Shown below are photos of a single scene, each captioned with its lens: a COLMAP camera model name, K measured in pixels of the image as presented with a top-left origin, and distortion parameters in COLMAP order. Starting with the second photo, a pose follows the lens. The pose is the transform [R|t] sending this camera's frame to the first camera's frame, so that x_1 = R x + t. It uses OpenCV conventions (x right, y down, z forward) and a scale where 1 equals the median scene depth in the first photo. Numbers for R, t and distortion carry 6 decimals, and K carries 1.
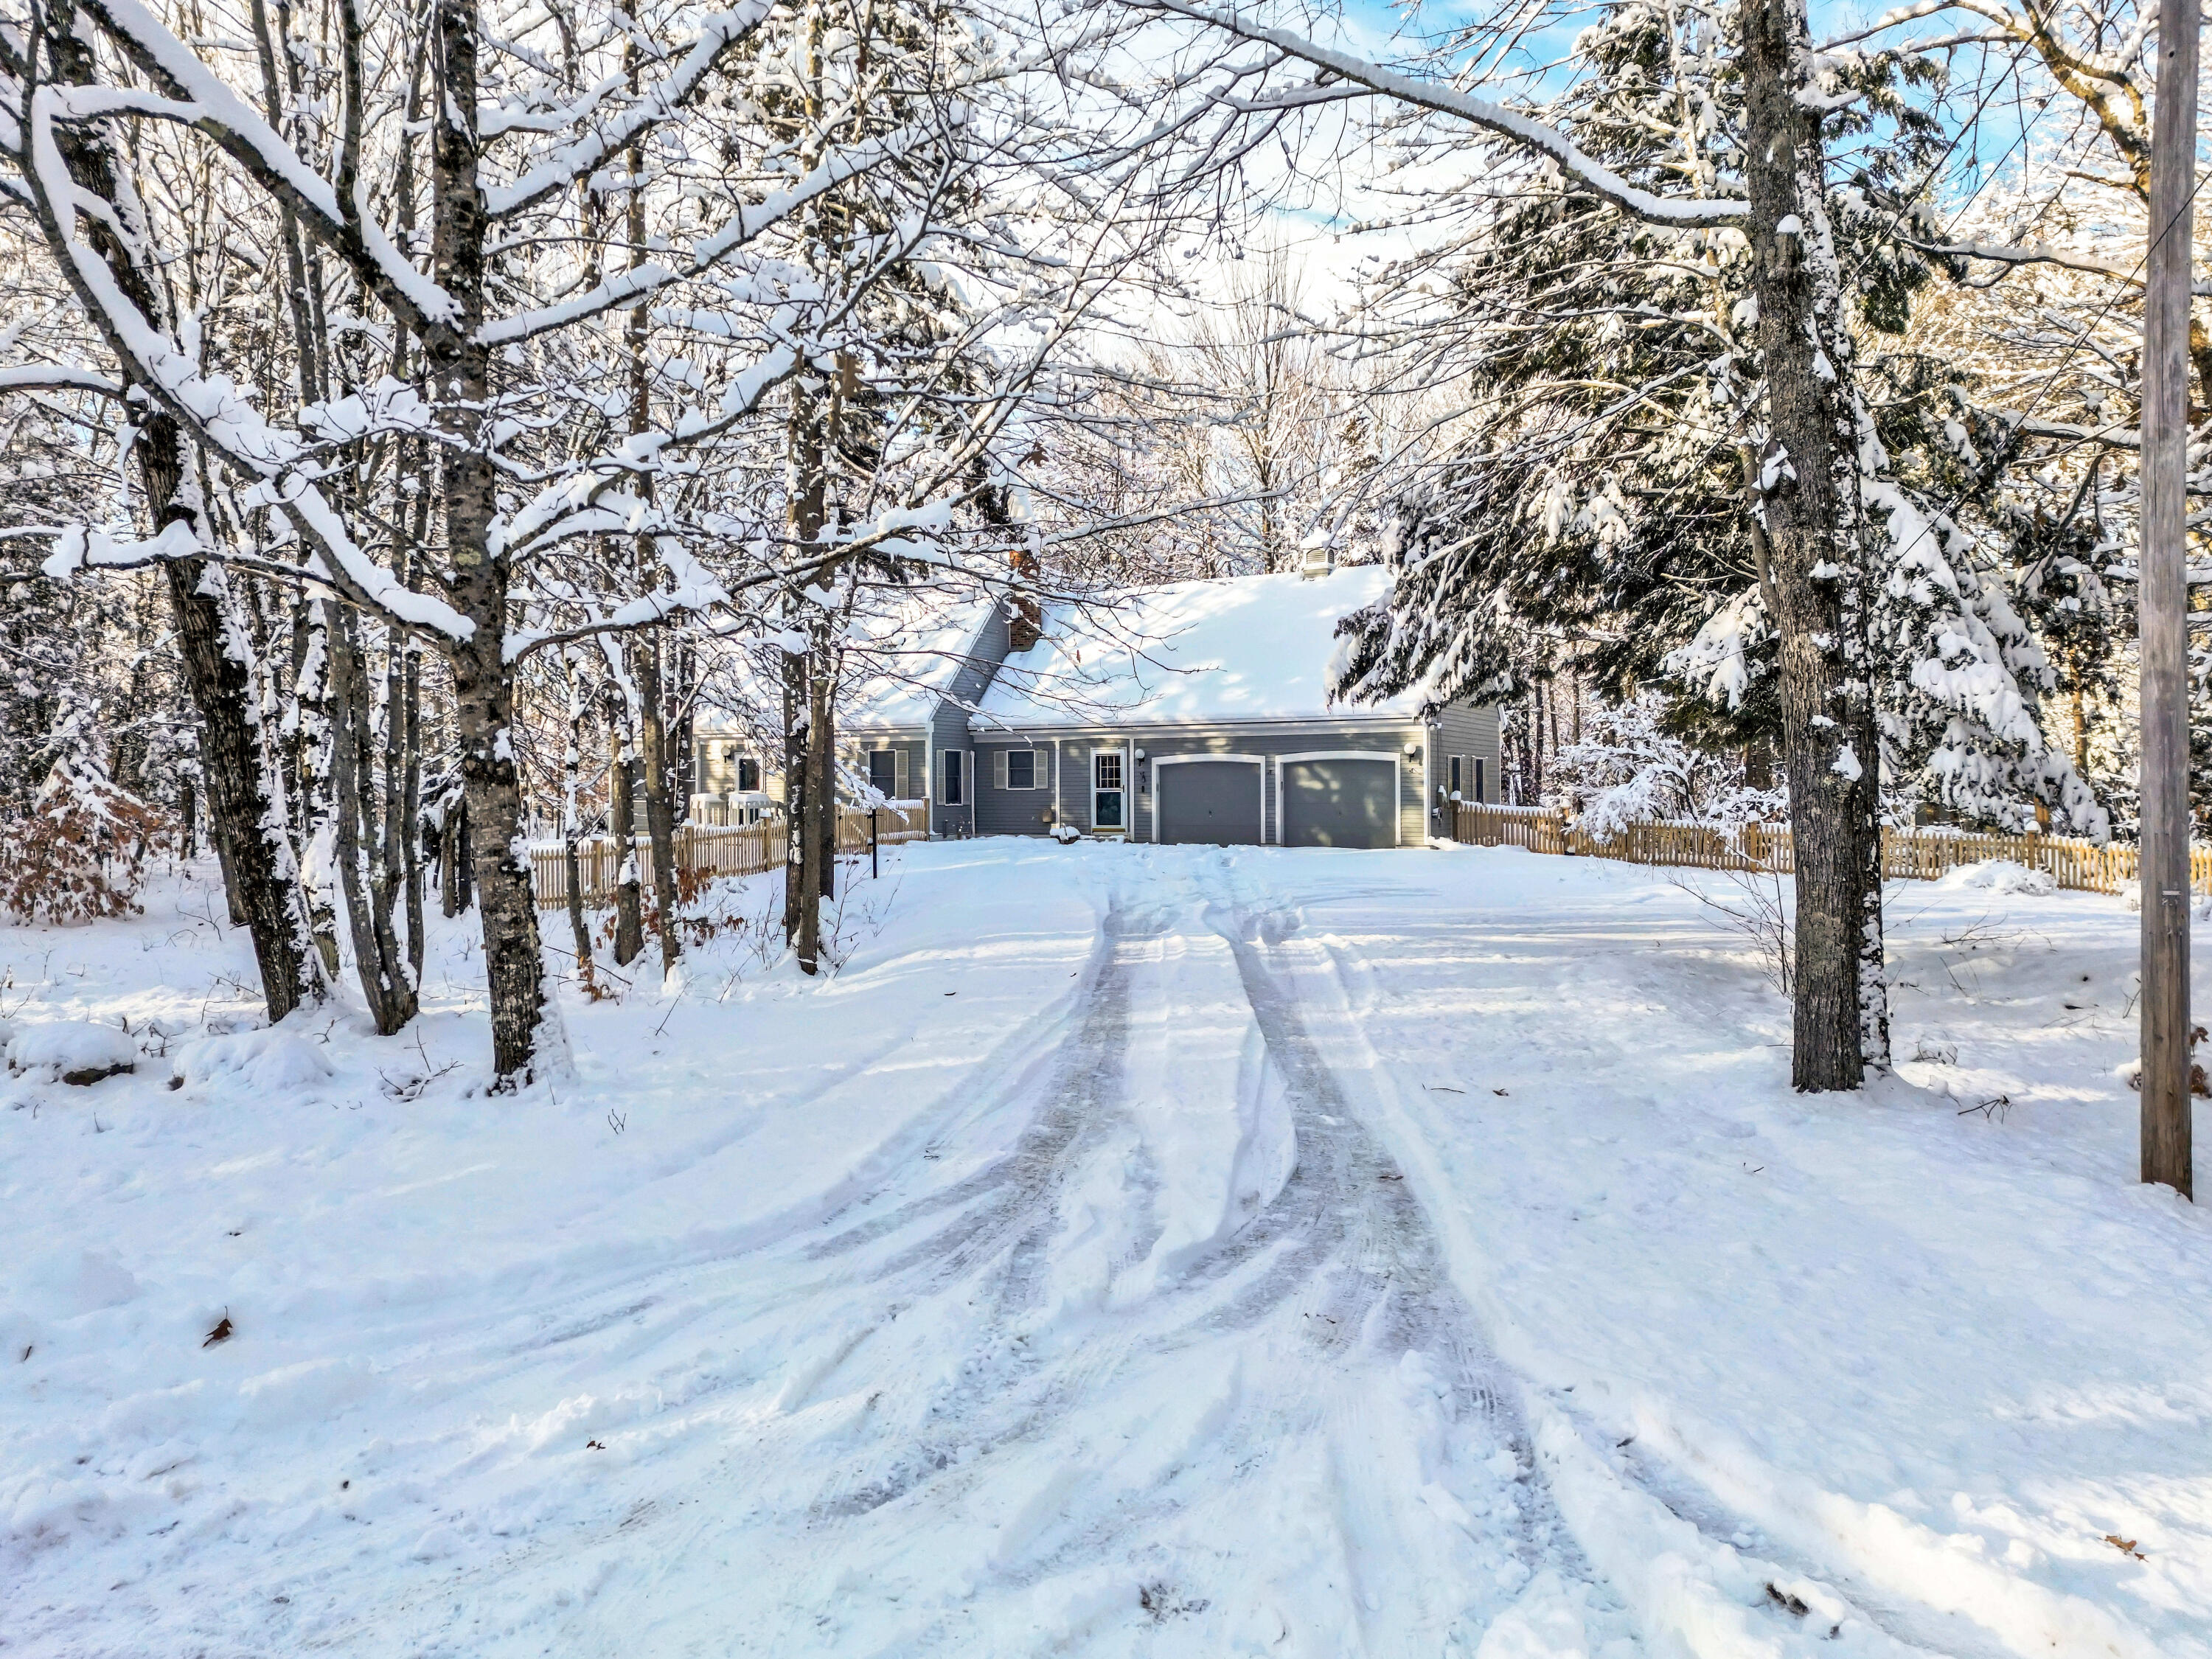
lens RADIAL K [[1605.9, 0, 1118.6], [0, 1605.9, 820.1], [0, 0, 1]] dist [0.071560, -0.066127]
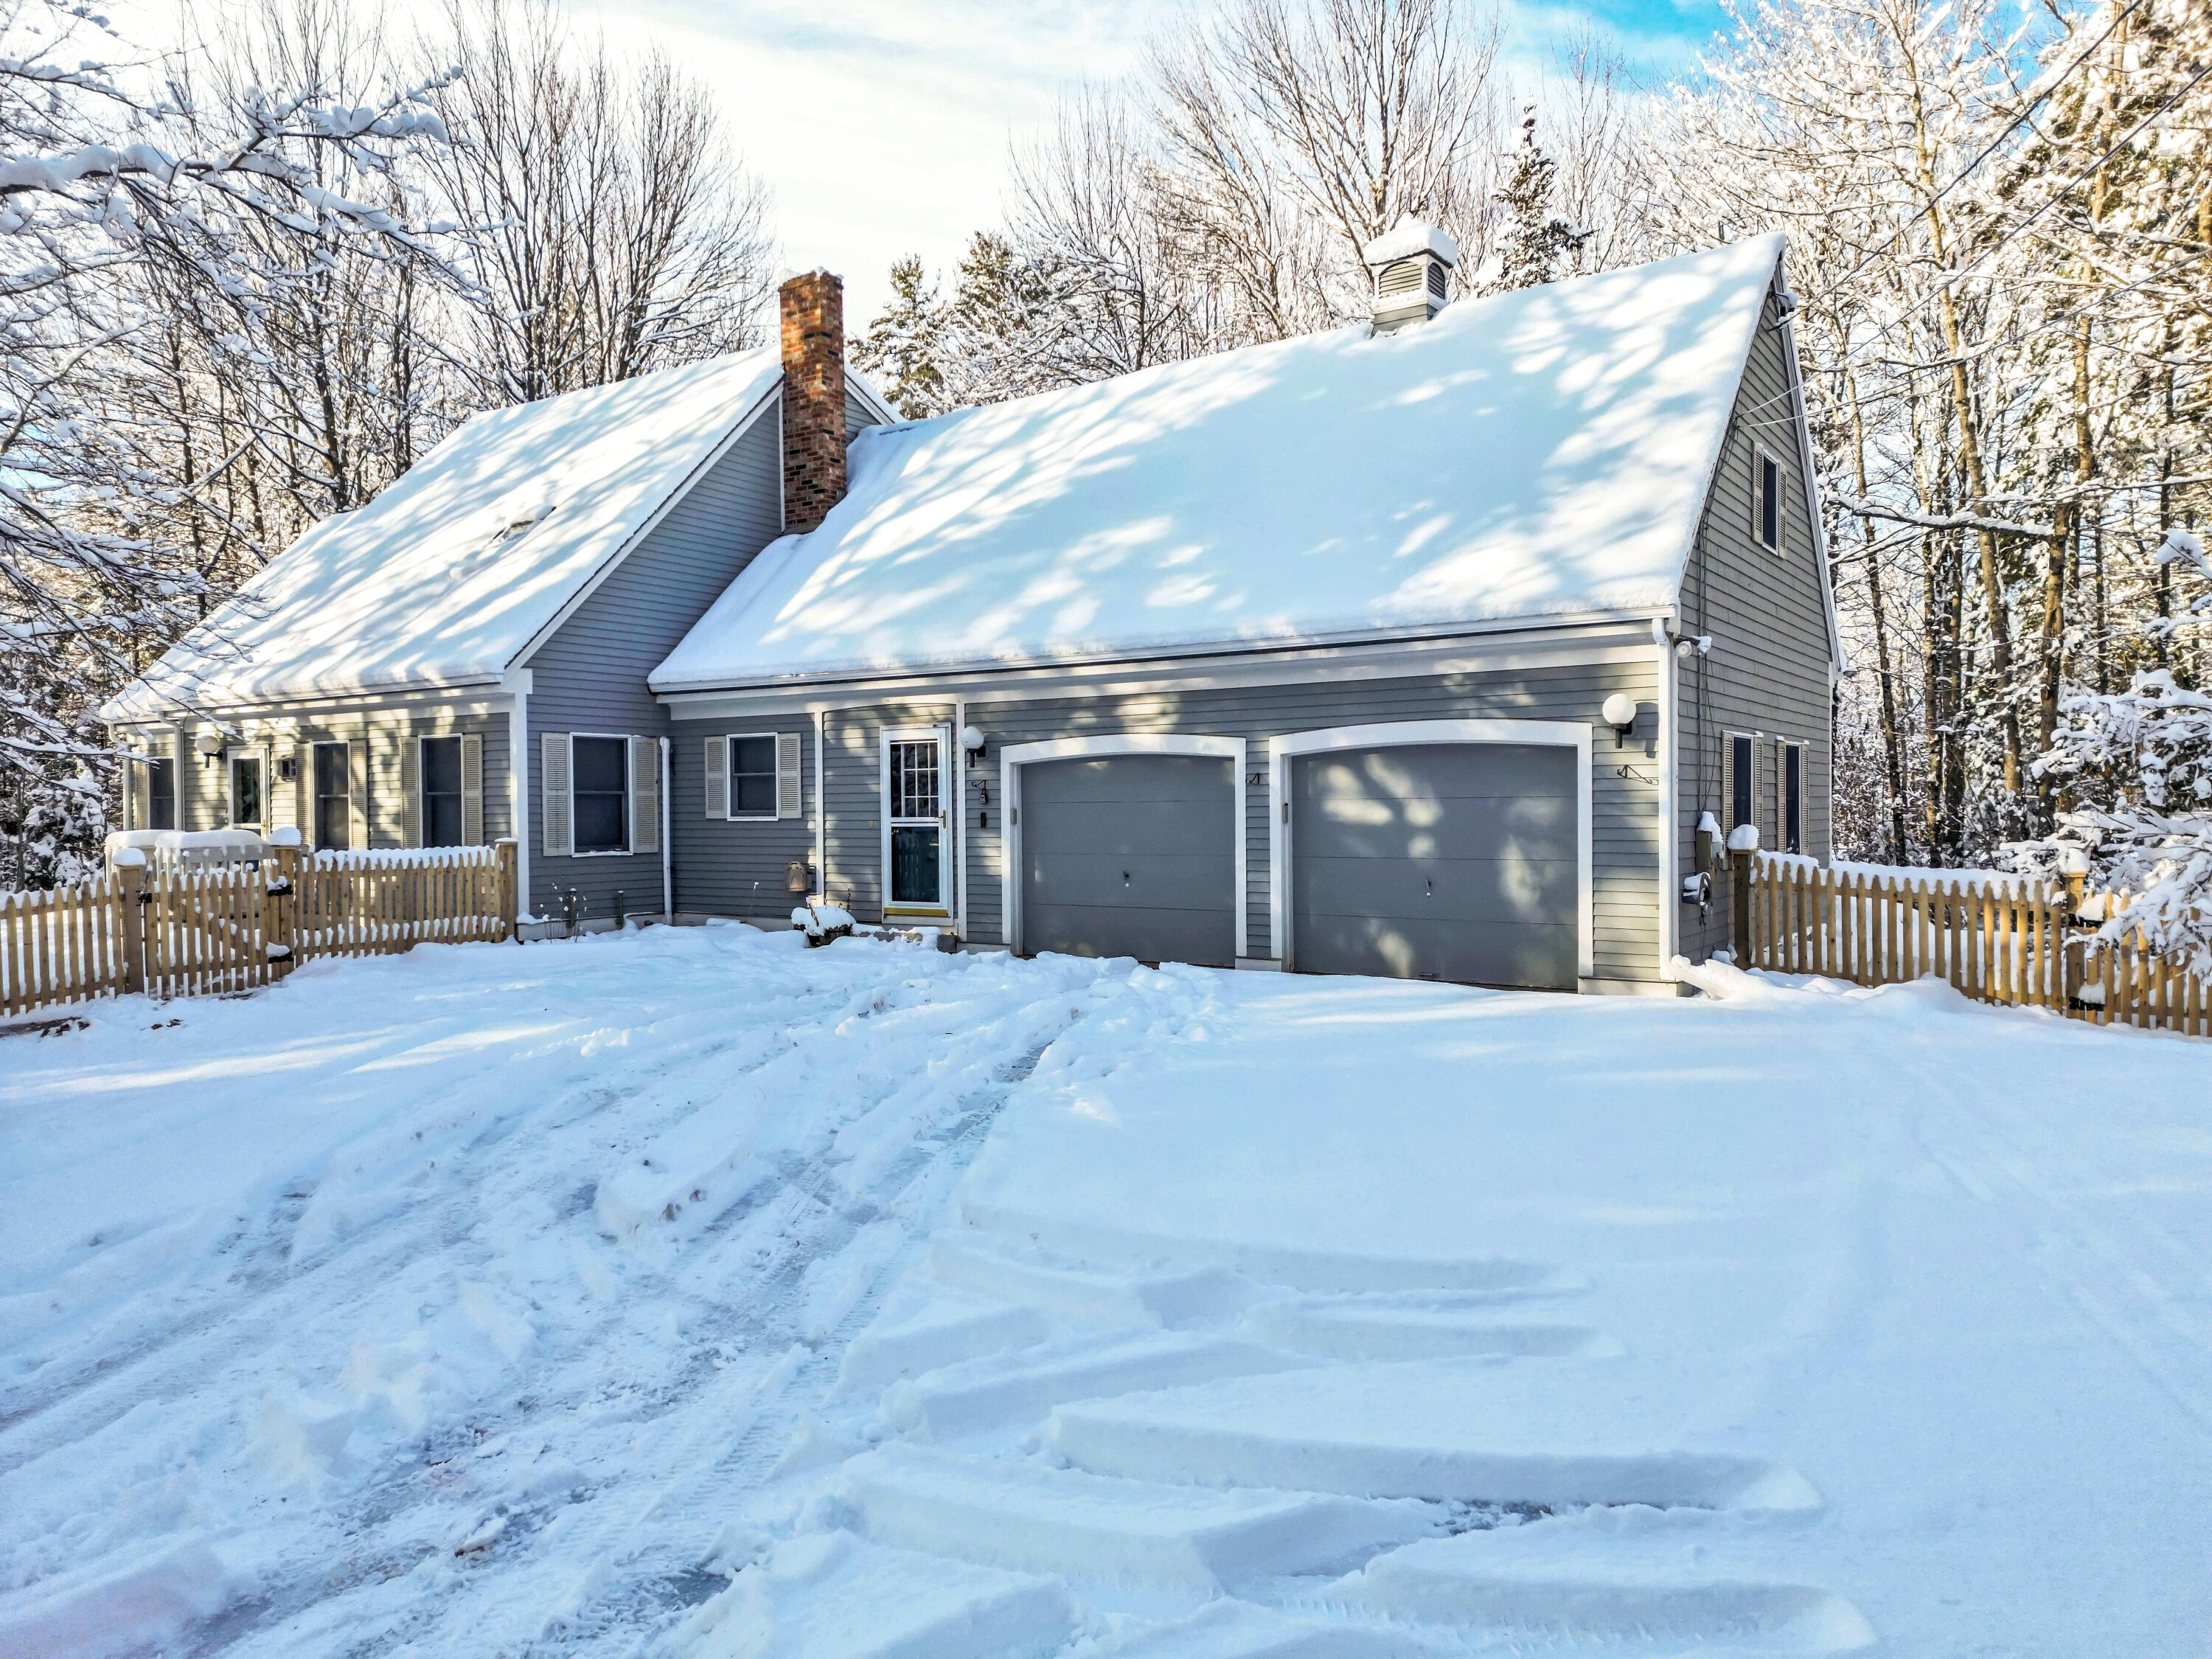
lens RADIAL K [[1605.9, 0, 1128.0], [0, 1605.9, 838.0], [0, 0, 1]] dist [0.071560, -0.066127]
pose [[0.992711, -0.002139, -0.120498, 0.105896], [0.003198, 0.999958, 0.008595, -0.018136], [0.120474, -0.008918, 0.992676, 0.577195]]
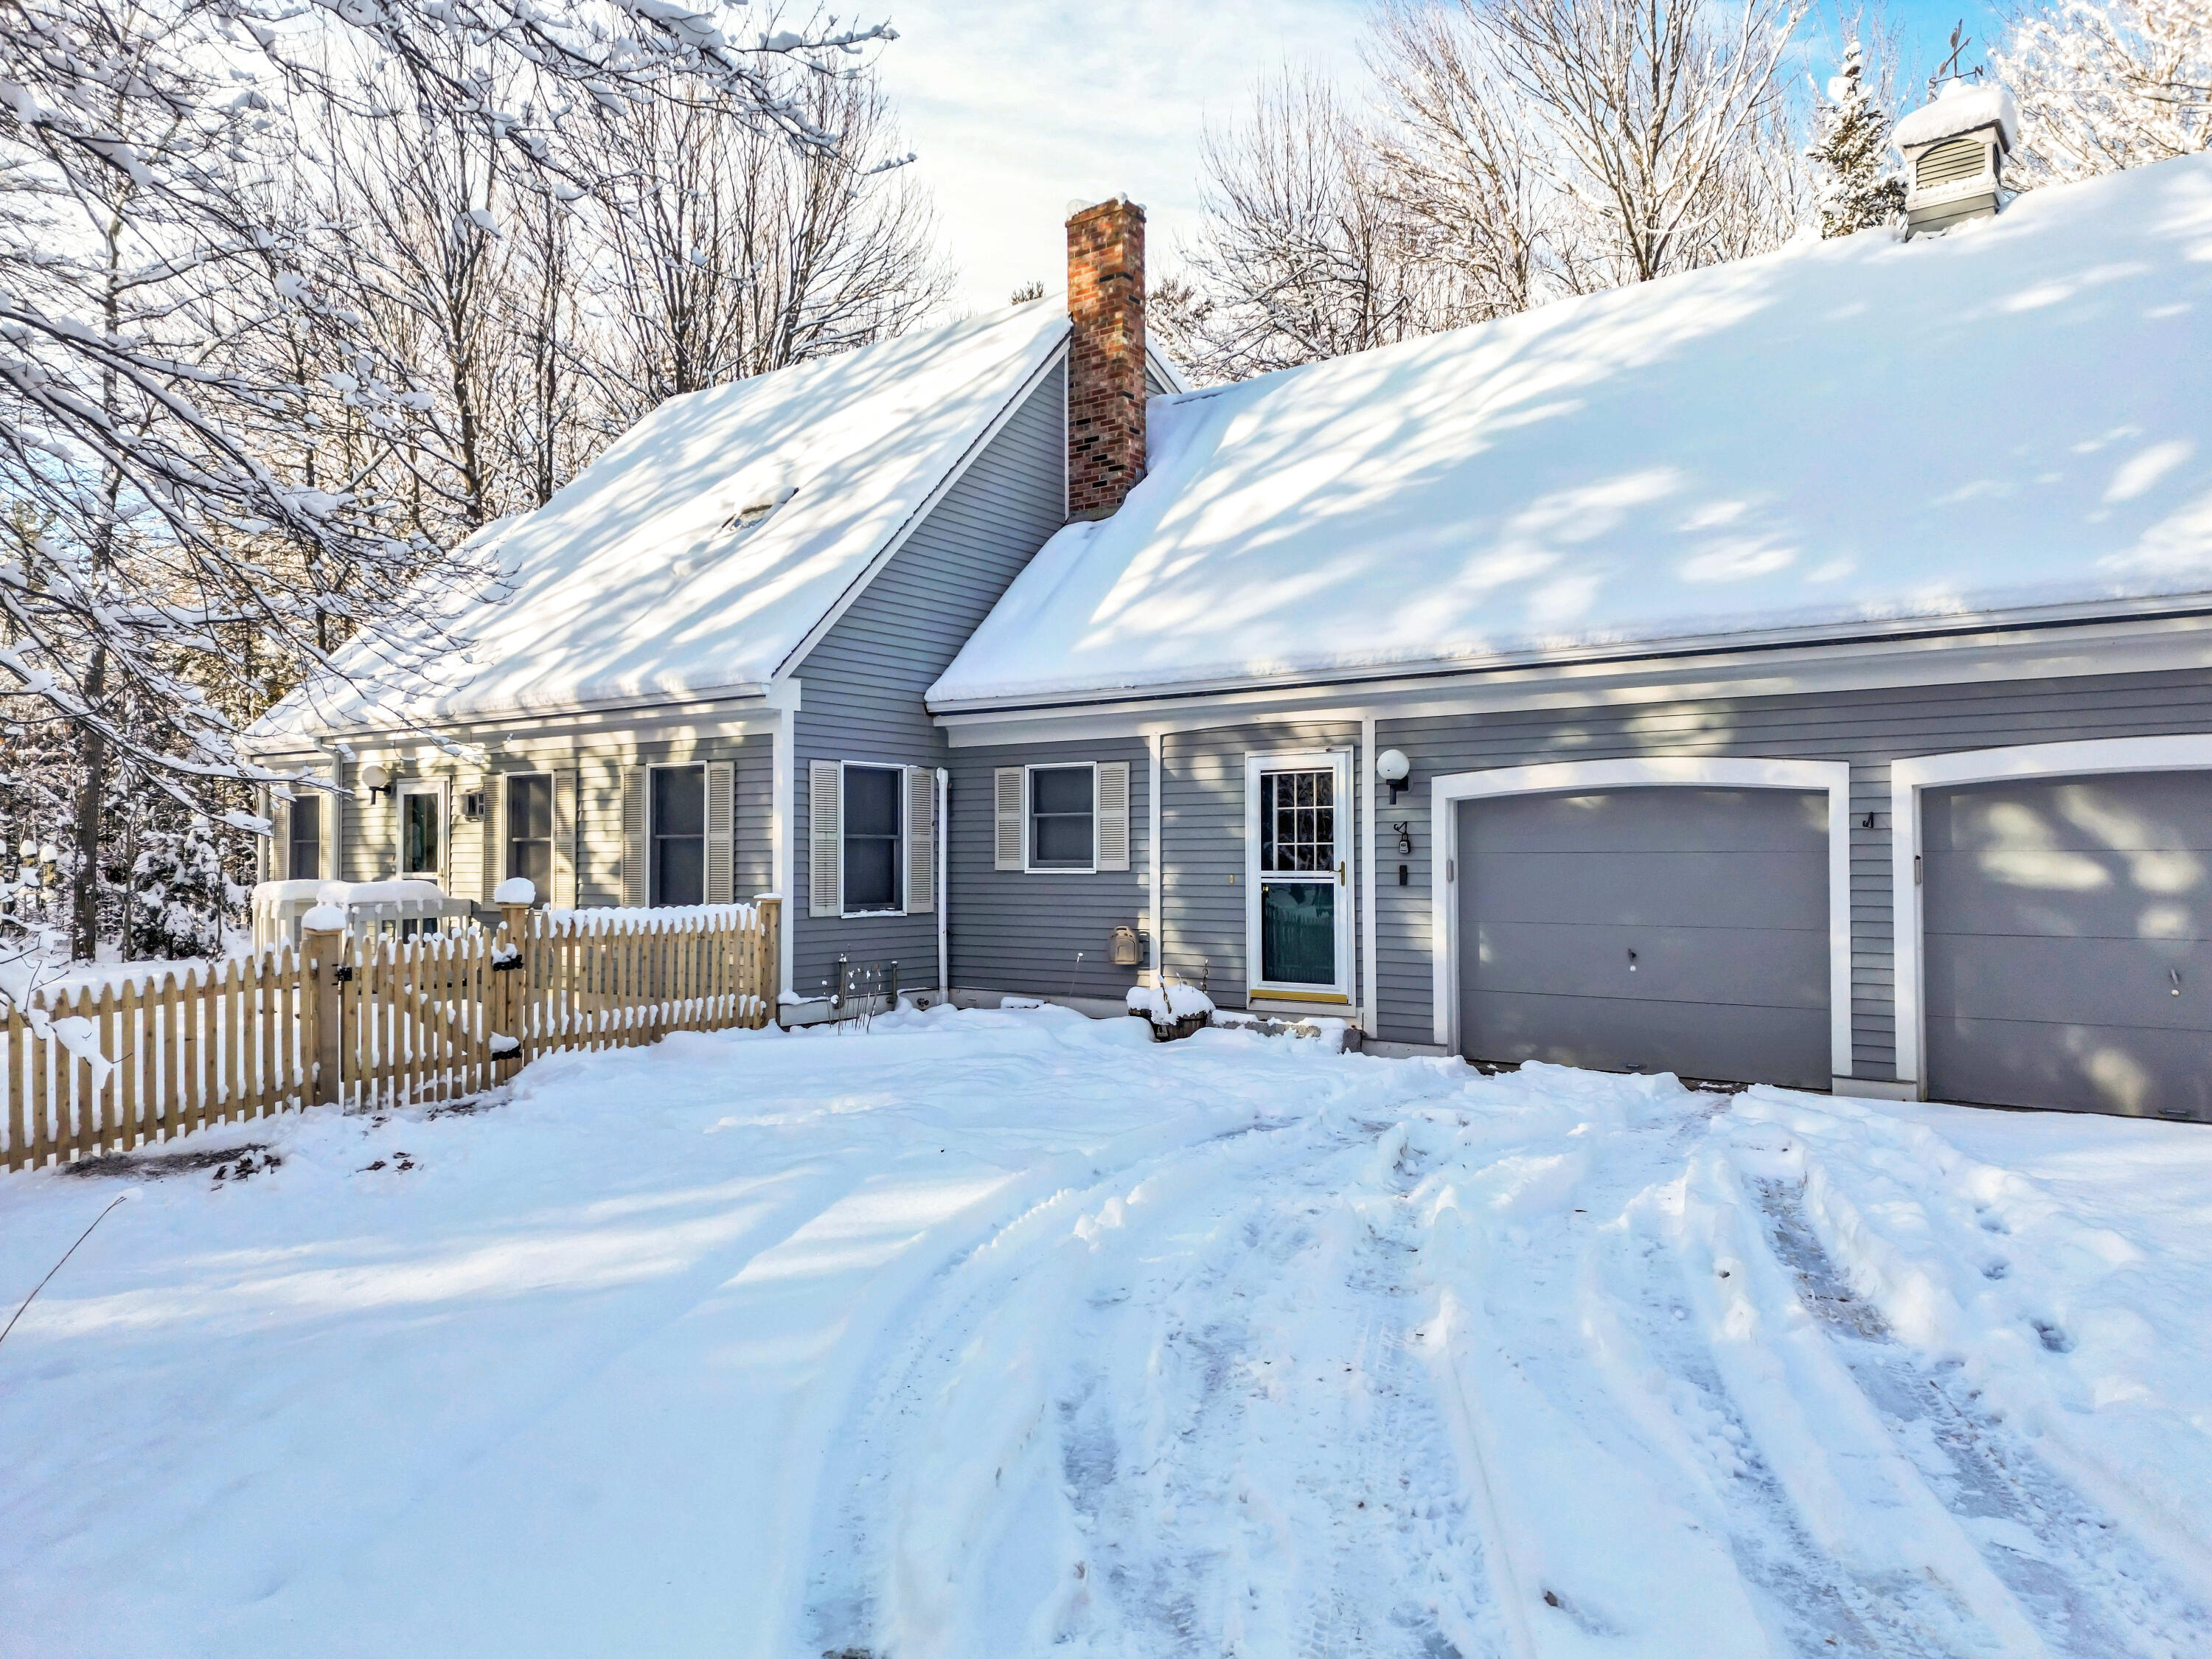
lens RADIAL K [[1605.9, 0, 1103.6], [0, 1605.9, 832.4], [0, 0, 1]] dist [0.071560, -0.066127]
pose [[0.986291, 0.000371, -0.165014, 0.009082], [-0.005113, 0.999586, -0.028310, -0.018602], [0.164935, 0.028766, 0.985885, 0.671626]]
